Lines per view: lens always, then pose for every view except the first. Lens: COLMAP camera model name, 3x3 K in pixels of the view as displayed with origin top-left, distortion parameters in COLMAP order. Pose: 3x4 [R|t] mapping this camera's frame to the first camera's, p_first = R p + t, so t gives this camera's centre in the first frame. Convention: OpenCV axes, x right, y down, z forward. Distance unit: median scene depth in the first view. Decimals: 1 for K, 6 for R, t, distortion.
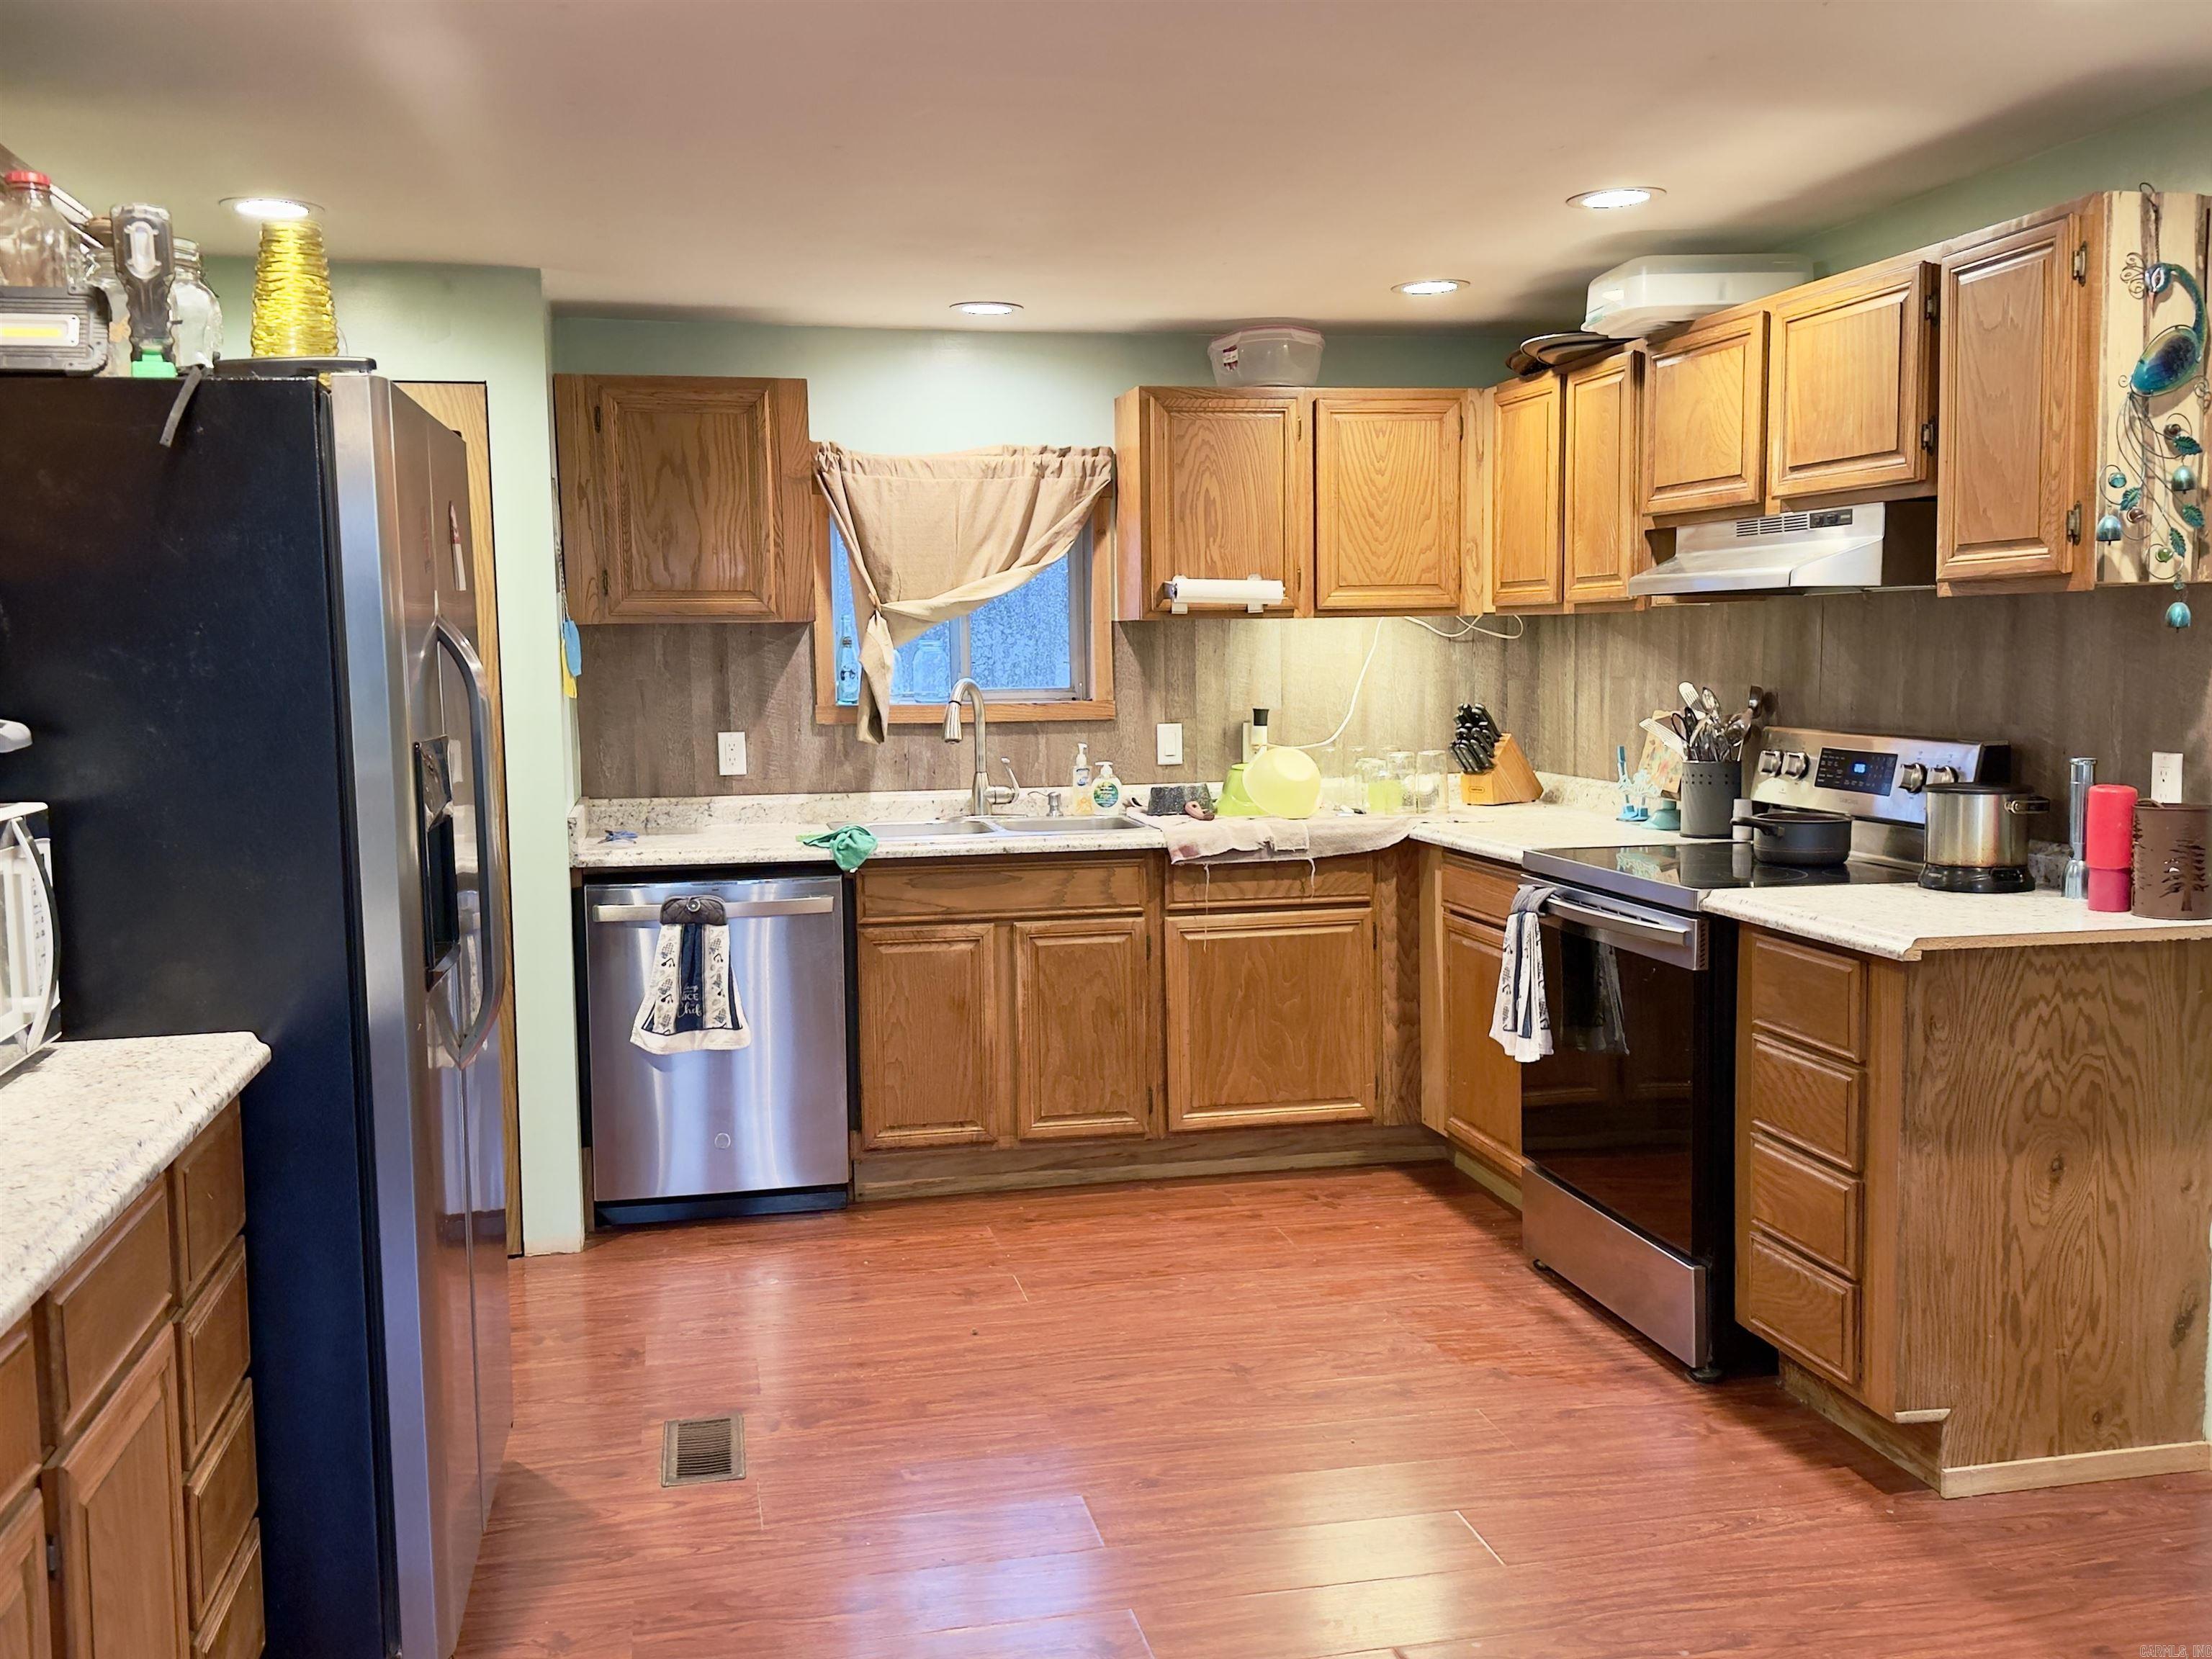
lens RADIAL K [[2023.5, 0, 1111.3], [0, 2023.5, 831.2], [0, 0, 1]] dist [0.195855, -0.319726]
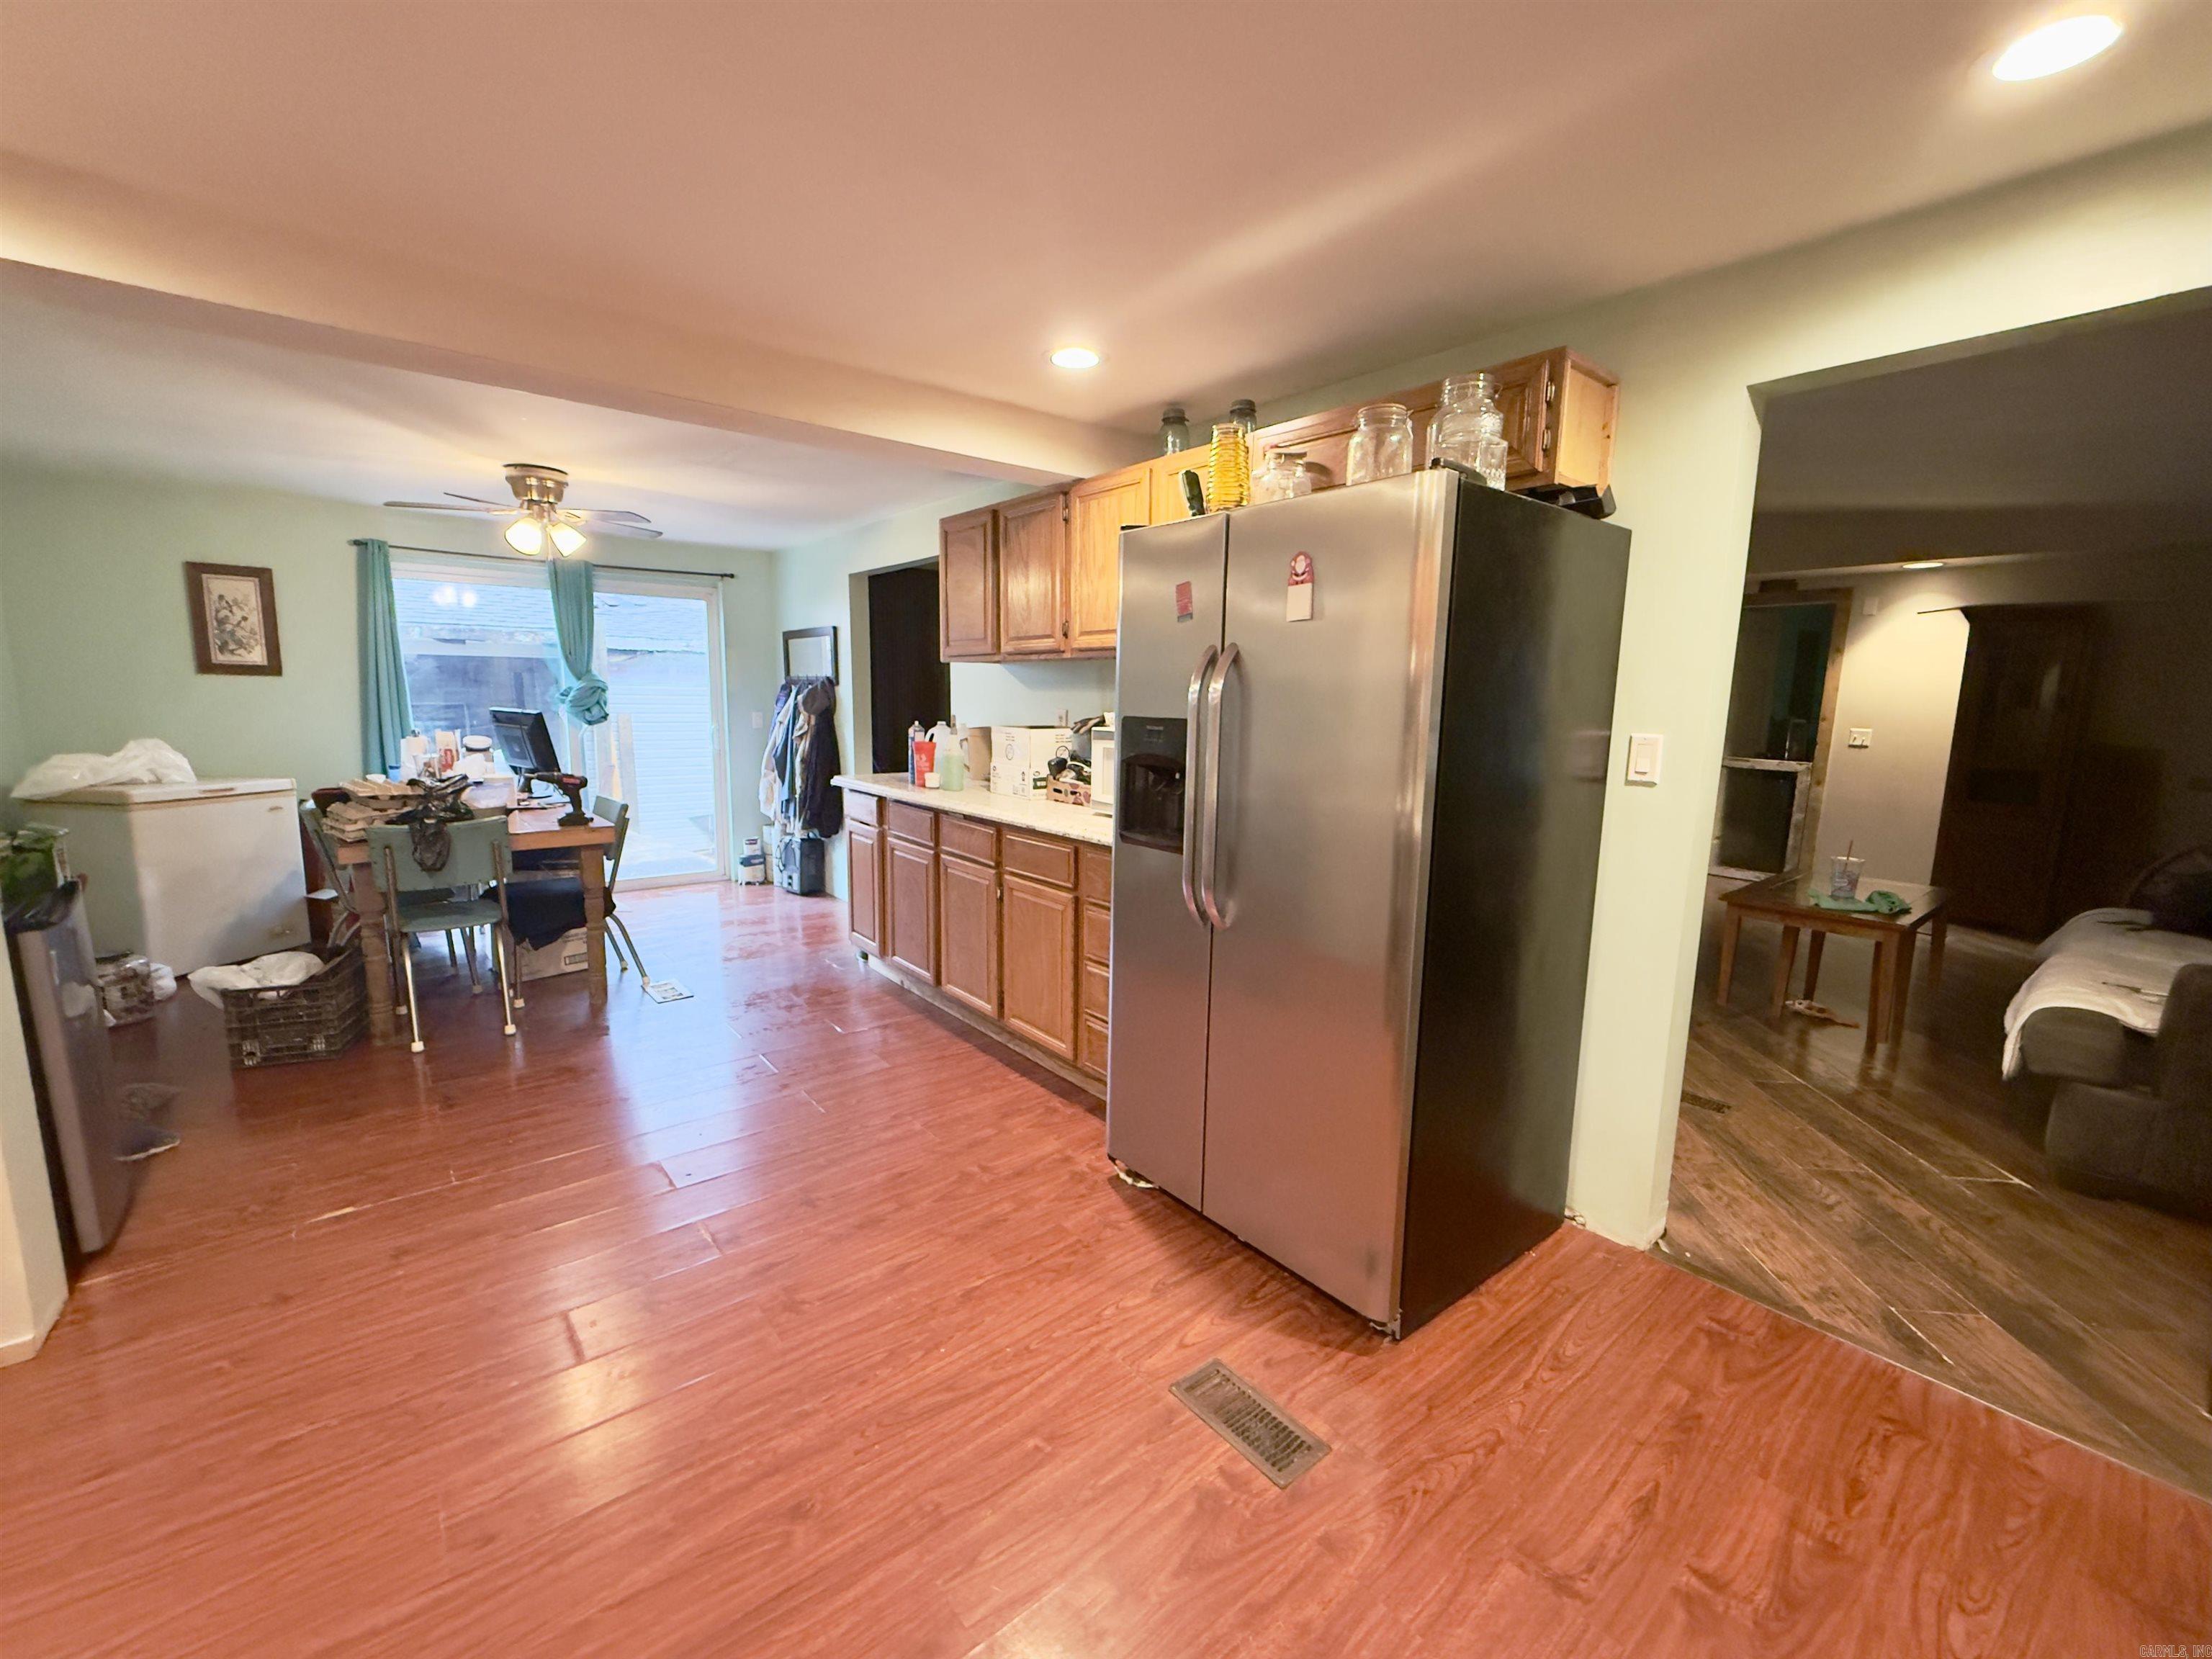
lens RADIAL K [[897.0, 0, 1100.3], [0, 897.0, 831.0], [0, 0, 1]] dist [-0.000219, -0.000494]
pose [[-0.887065, 0.071723, -0.456040, 0.041933], [-0.043604, 0.970423, 0.237439, -0.072021], [0.459582, 0.230509, -0.857701, 0.903720]]
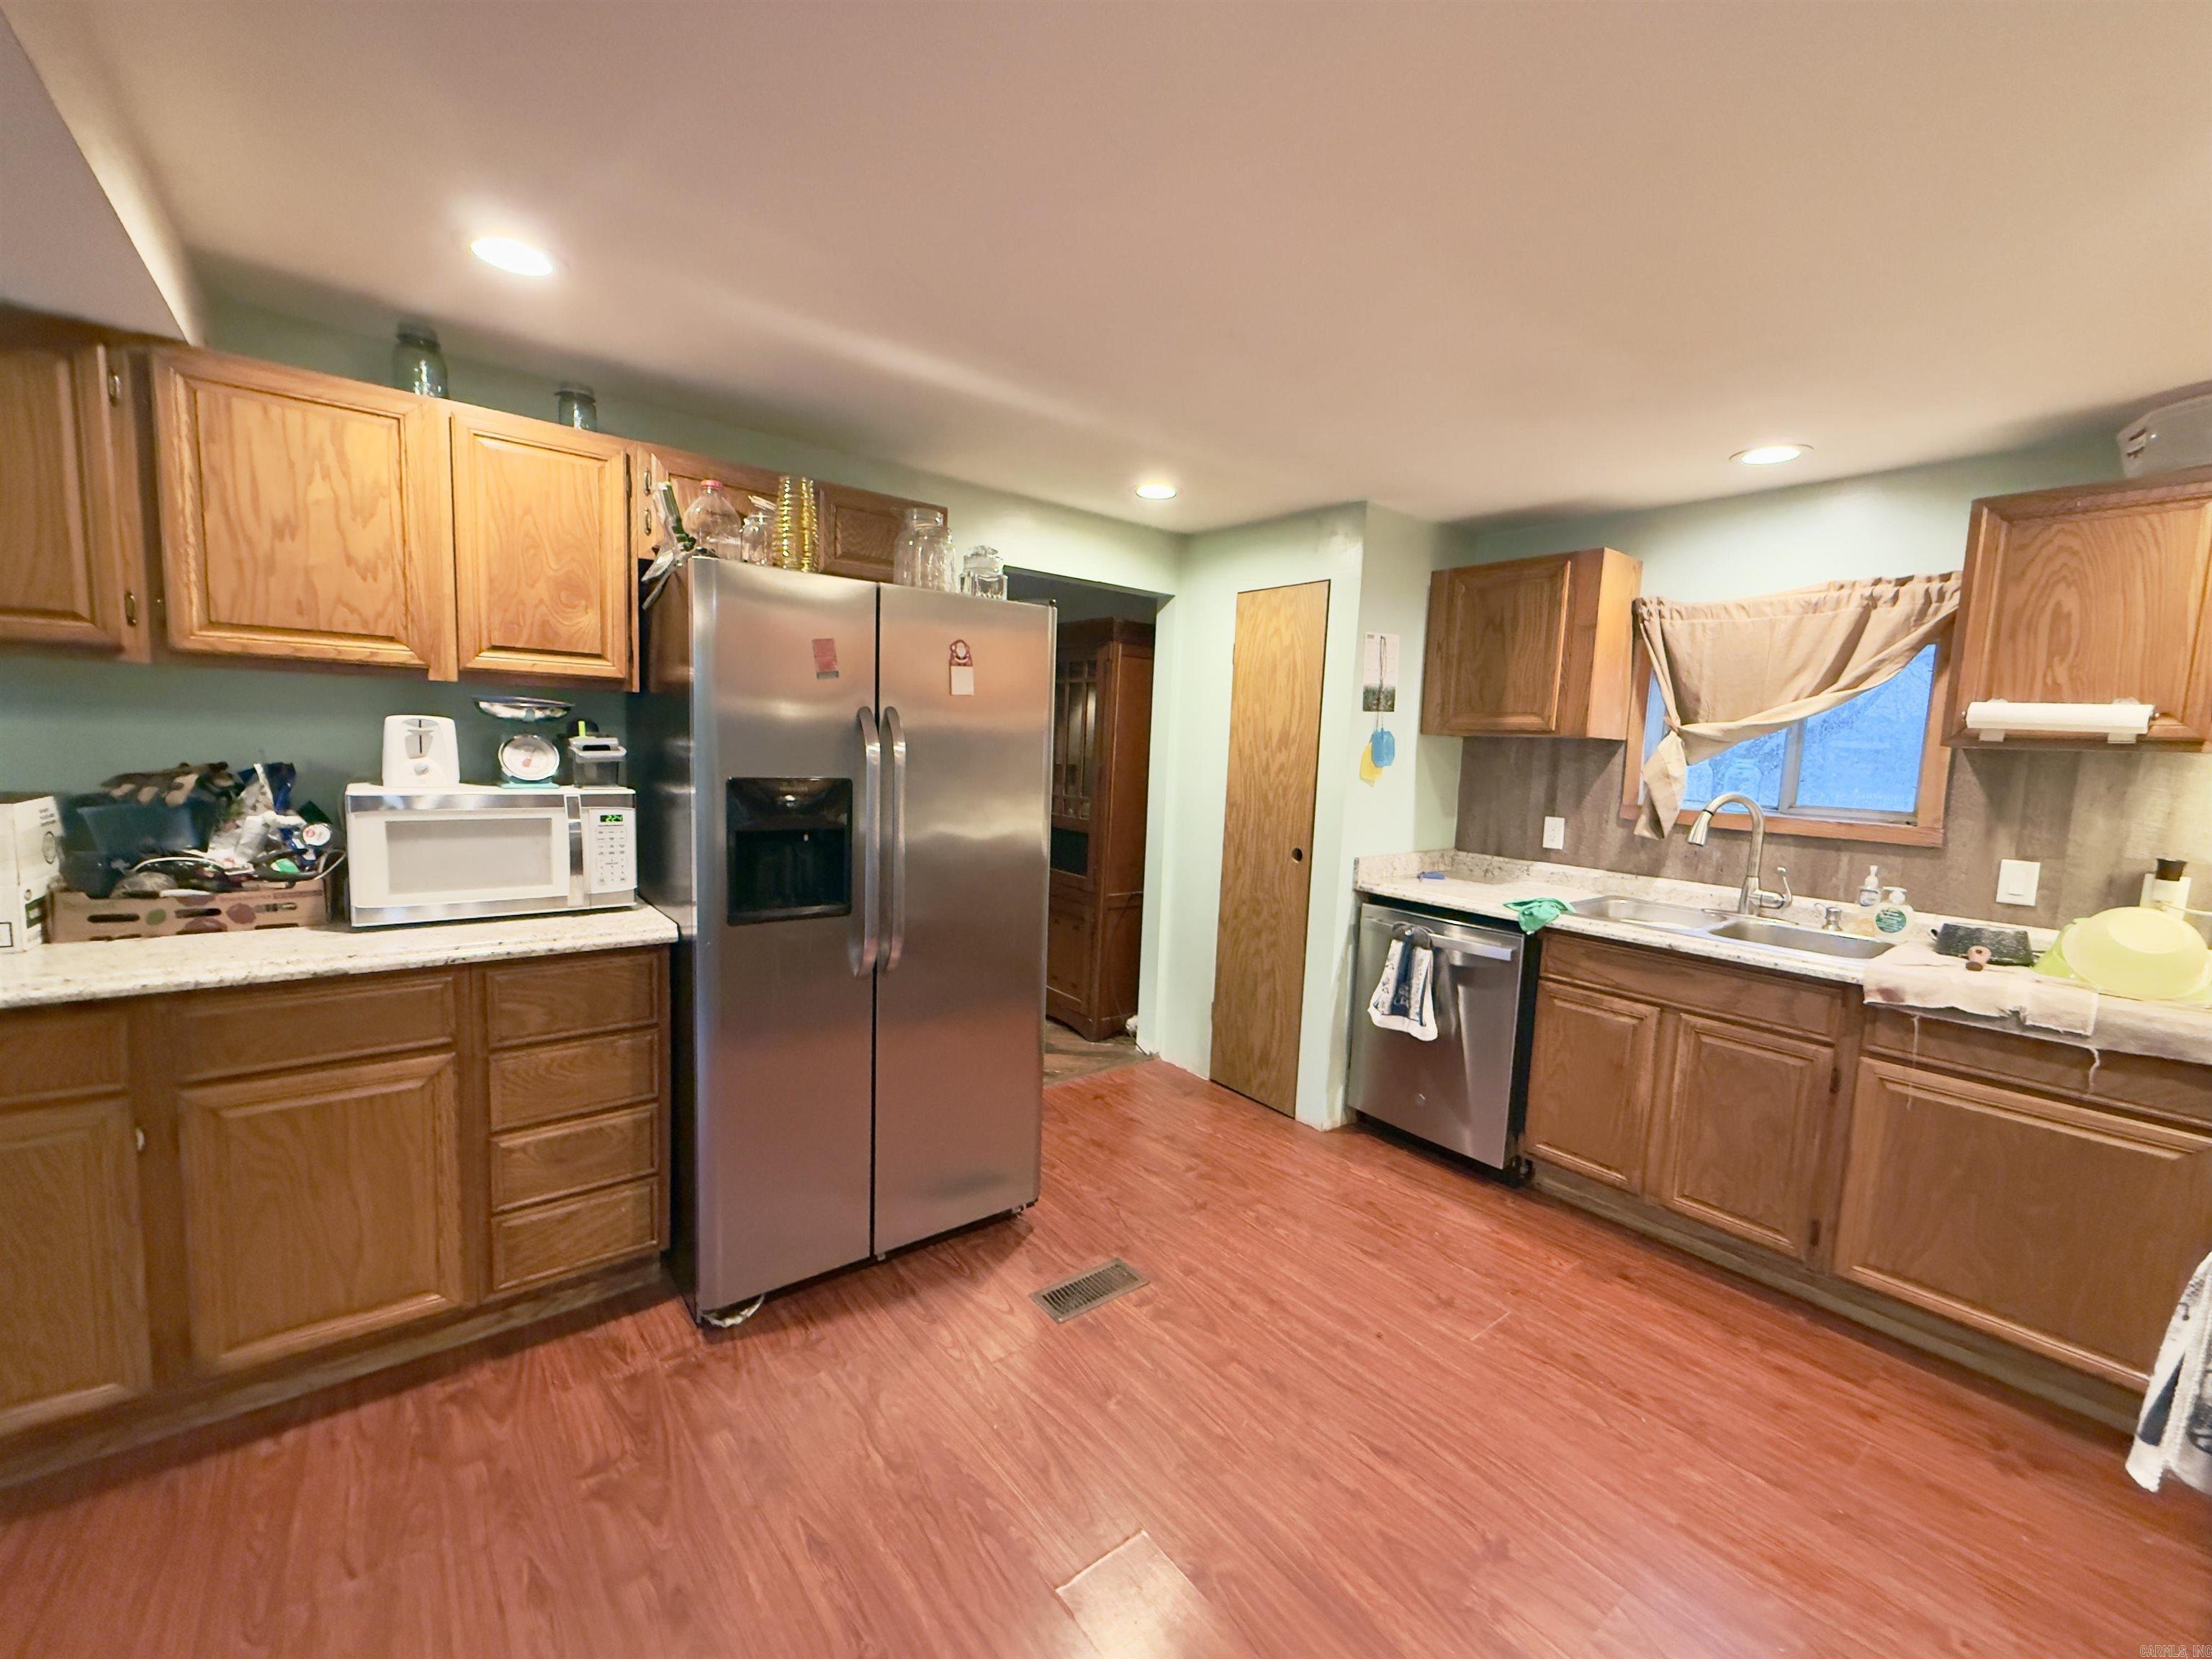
lens RADIAL K [[897.0, 0, 1100.3], [0, 897.0, 831.0], [0, 0, 1]] dist [-0.000219, -0.000494]
pose [[0.441143, 0.123438, -0.888907, 0.229764], [-0.128399, 0.988987, 0.073615, -0.047347], [0.888204, 0.081660, 0.452134, 0.484442]]
